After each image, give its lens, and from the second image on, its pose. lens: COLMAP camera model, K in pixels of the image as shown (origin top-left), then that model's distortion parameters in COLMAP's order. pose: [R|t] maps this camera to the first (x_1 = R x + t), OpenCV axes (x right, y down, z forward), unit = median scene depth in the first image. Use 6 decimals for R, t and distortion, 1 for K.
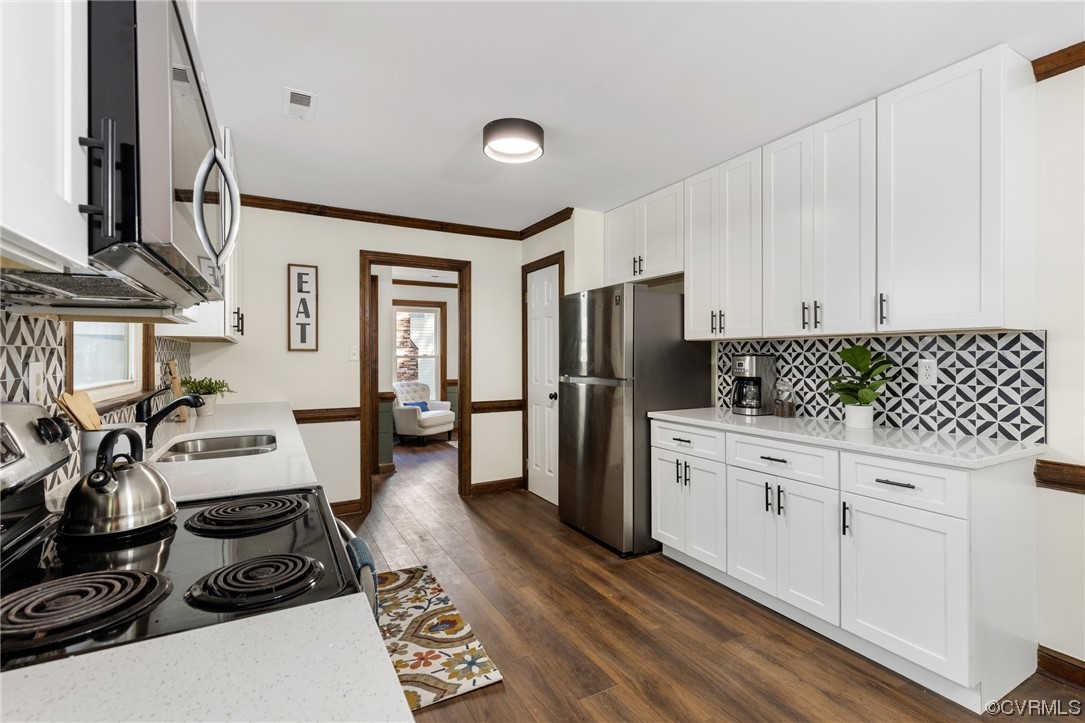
lens RADIAL K [[485.6, 0, 529.6], [0, 485.6, 356.6], [0, 0, 1]] dist [0.000901, -0.000038]
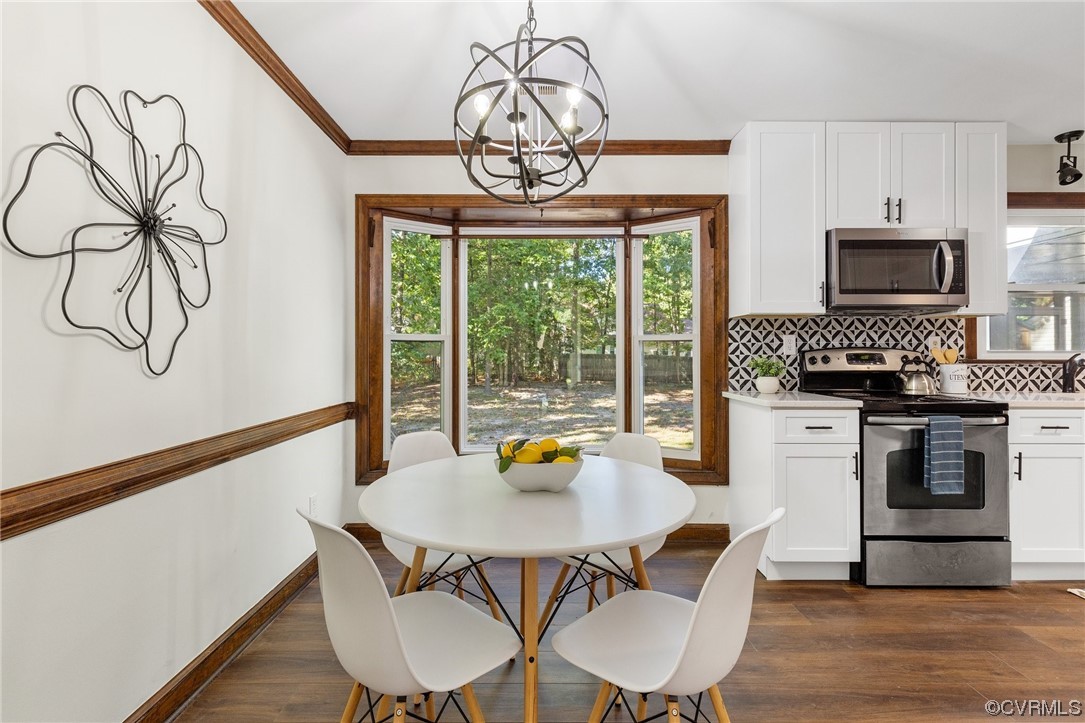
lens RADIAL K [[486.7, 0, 561.9], [0, 486.7, 349.3], [0, 0, 1]] dist [0.001302, 0.000164]
pose [[-0.446555, -0.006071, -0.894736, 1.076931], [0.000161, 0.999976, -0.006866, 0.048602], [0.894756, -0.003210, -0.446543, 0.197792]]
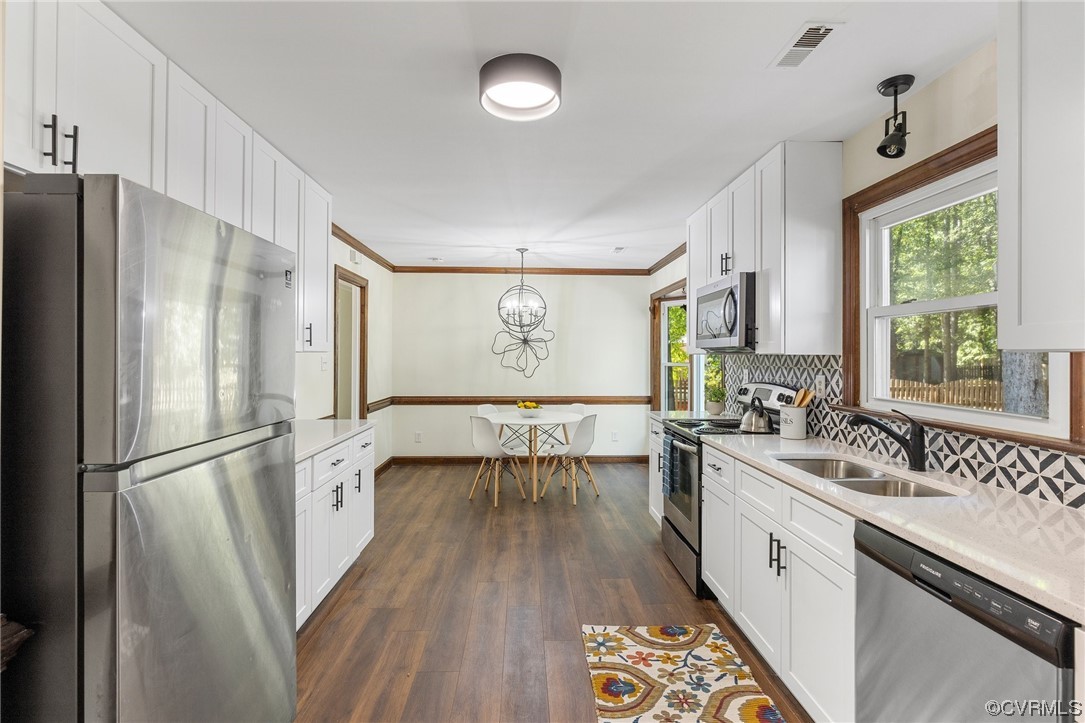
lens RADIAL K [[527.7, 0, 560.6], [0, 527.7, 357.1], [0, 0, 1]] dist [-0.001920, -0.000496]
pose [[-0.919005, -0.005259, 0.394210, -0.440160], [-0.004130, 0.999985, 0.003713, -0.038114], [-0.394223, 0.001785, -0.919013, 1.857342]]
